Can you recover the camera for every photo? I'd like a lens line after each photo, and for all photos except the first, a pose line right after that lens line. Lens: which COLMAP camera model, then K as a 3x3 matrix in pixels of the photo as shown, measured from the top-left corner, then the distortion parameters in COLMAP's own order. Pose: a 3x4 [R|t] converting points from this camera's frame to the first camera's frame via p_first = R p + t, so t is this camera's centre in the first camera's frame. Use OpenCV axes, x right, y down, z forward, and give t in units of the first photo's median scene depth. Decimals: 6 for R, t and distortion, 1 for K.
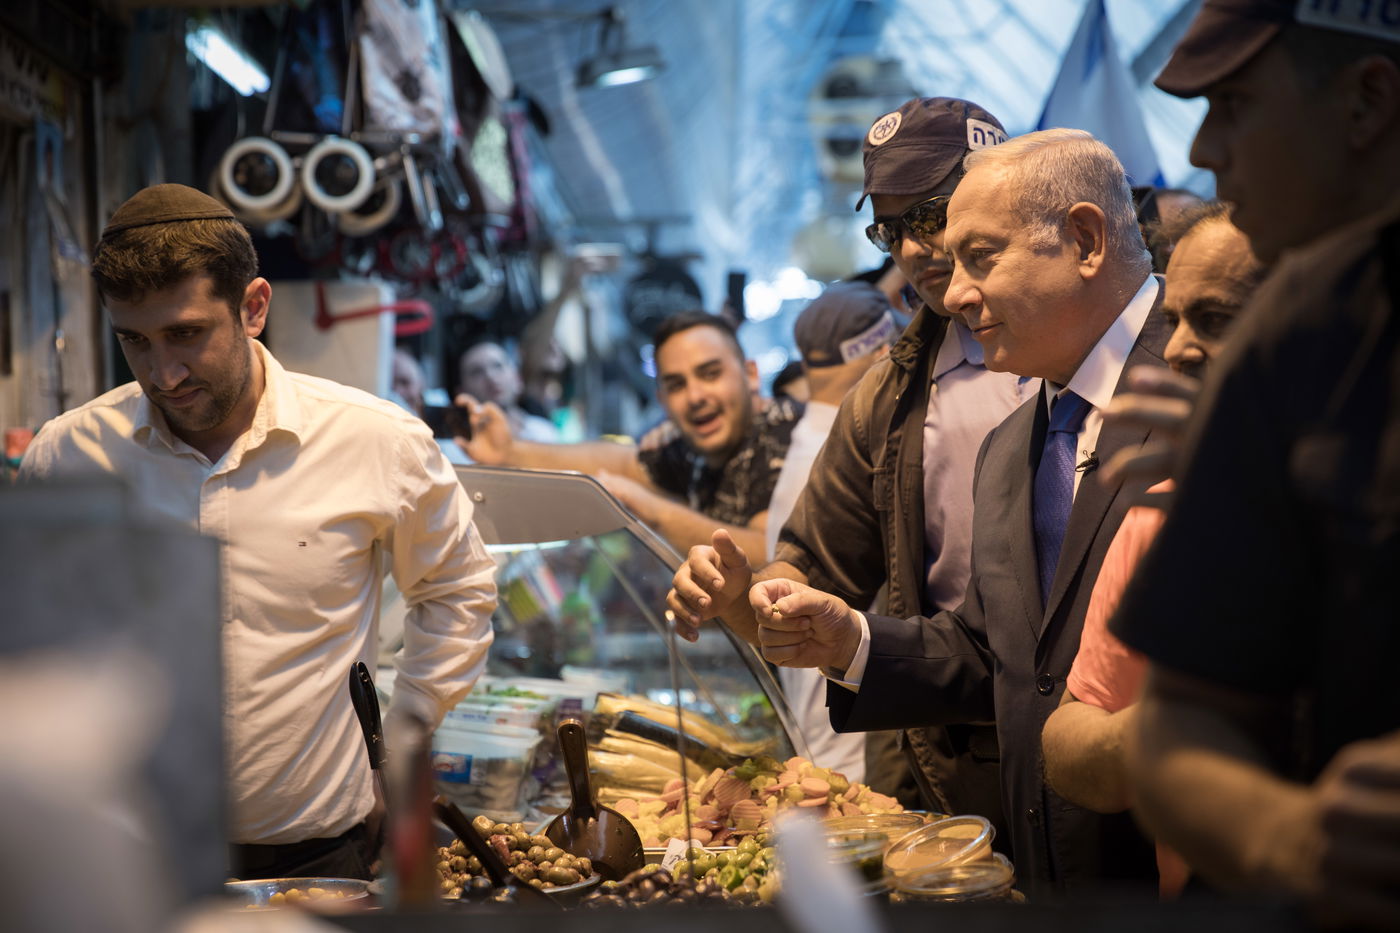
lens RADIAL K [[2787.9, 0, 700.0], [0, 2787.9, 466.5], [0, 0, 1]] dist [0.237156, 0.052480]
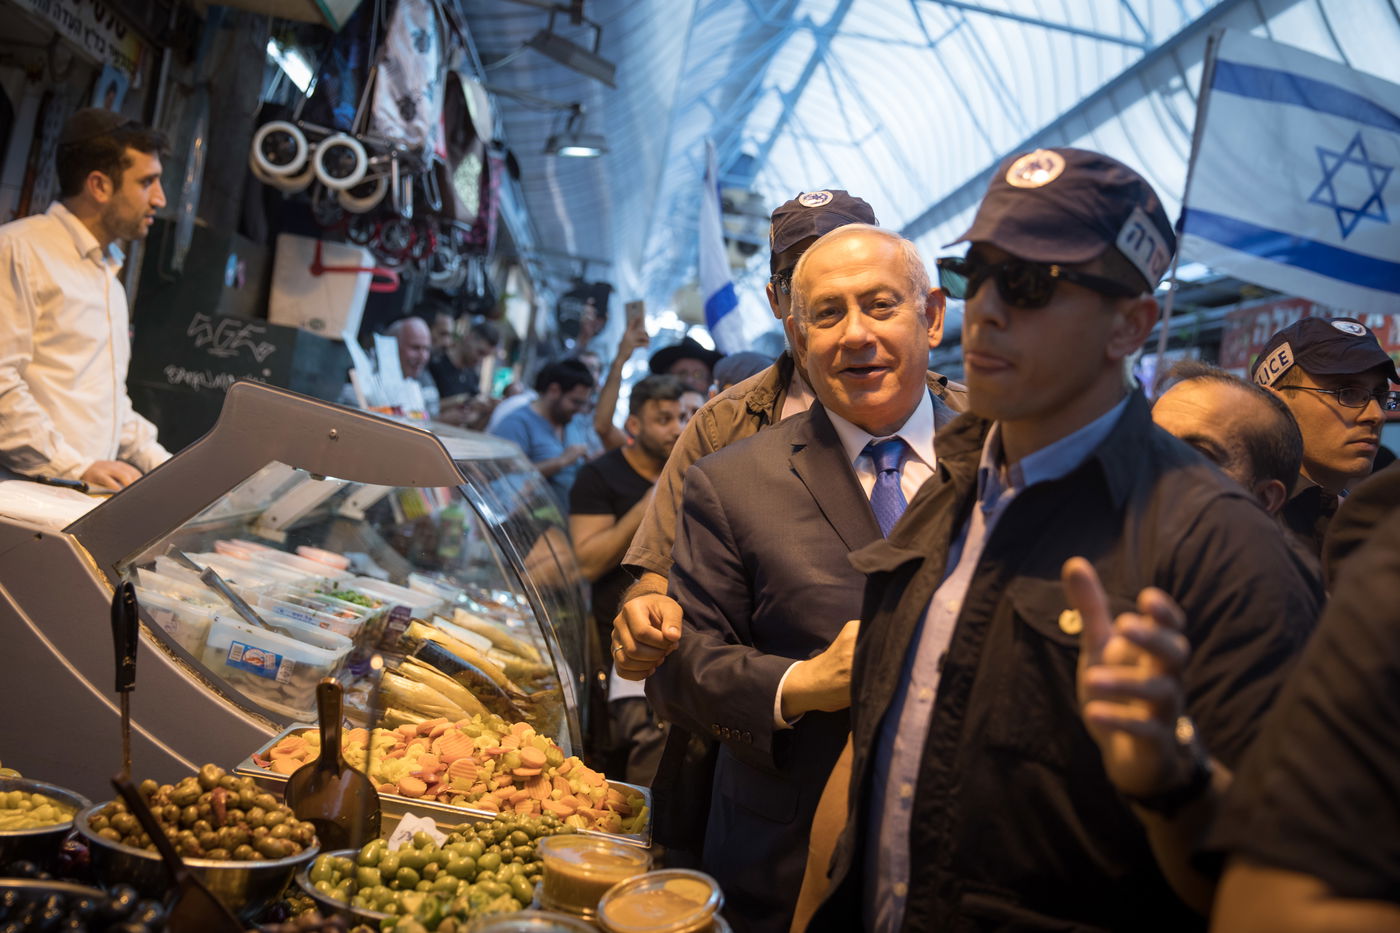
lens RADIAL K [[1742.4, 0, 700.0], [0, 1742.4, 466.5], [0, 0, 1]] dist [0.035380, 0.134209]
pose [[0.976660, 0.203815, 0.067786, 0.010595], [-0.205134, 0.978647, 0.013031, -0.008226], [-0.063683, -0.026633, 0.997615, 0.156931]]
